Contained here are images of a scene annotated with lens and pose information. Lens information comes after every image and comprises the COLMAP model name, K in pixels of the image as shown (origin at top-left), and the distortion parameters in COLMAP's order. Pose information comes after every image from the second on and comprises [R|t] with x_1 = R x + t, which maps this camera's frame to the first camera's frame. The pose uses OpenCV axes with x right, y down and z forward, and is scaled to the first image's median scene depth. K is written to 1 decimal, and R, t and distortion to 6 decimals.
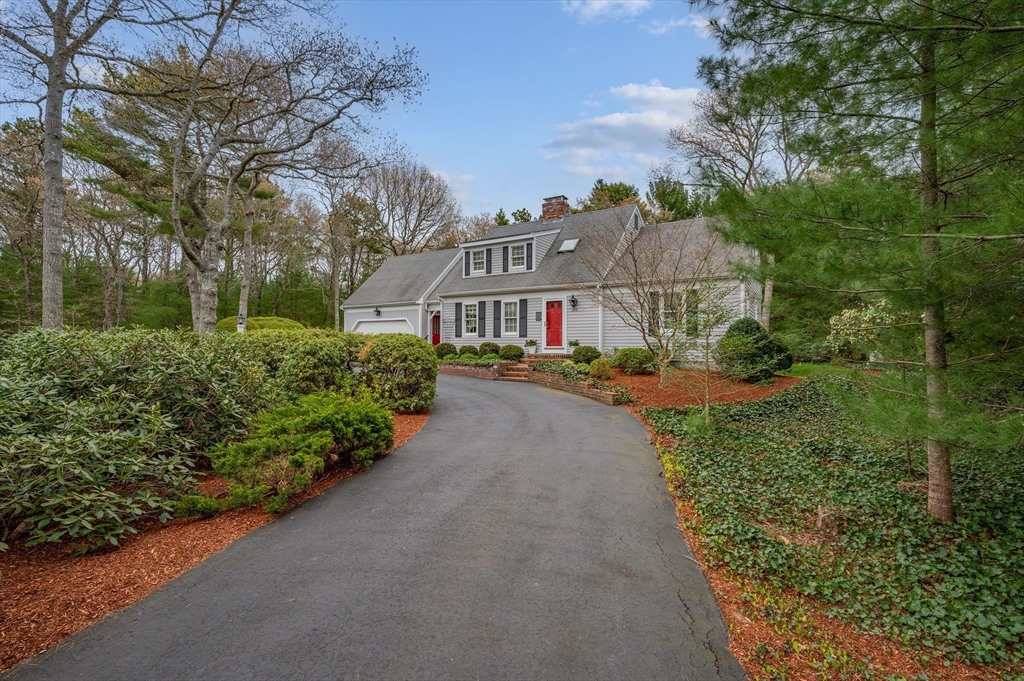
lens RADIAL K [[495.6, 0, 514.4], [0, 495.6, 328.8], [0, 0, 1]] dist [-0.001067, -0.000240]
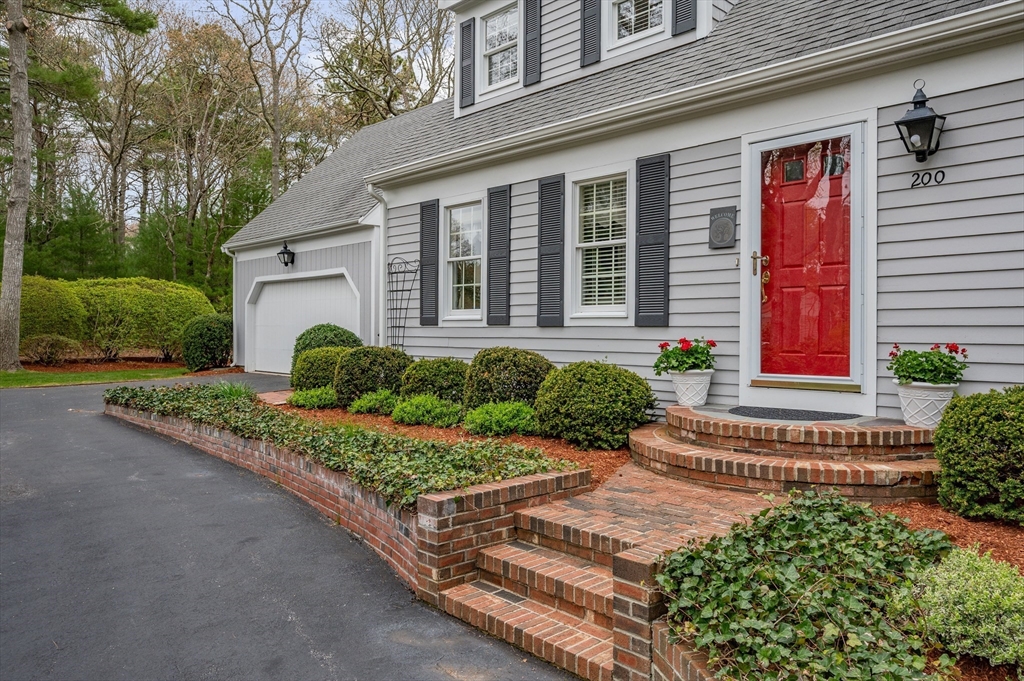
lens RADIAL K [[775.5, 0, 512.0], [0, 775.5, 331.7], [0, 0, 1]] dist [0.001077, 0.000619]
pose [[0.972046, 0.001061, -0.234786, 0.037889], [0.007294, 0.999371, 0.034717, 0.006146], [0.234675, -0.035459, 0.971427, 0.635536]]
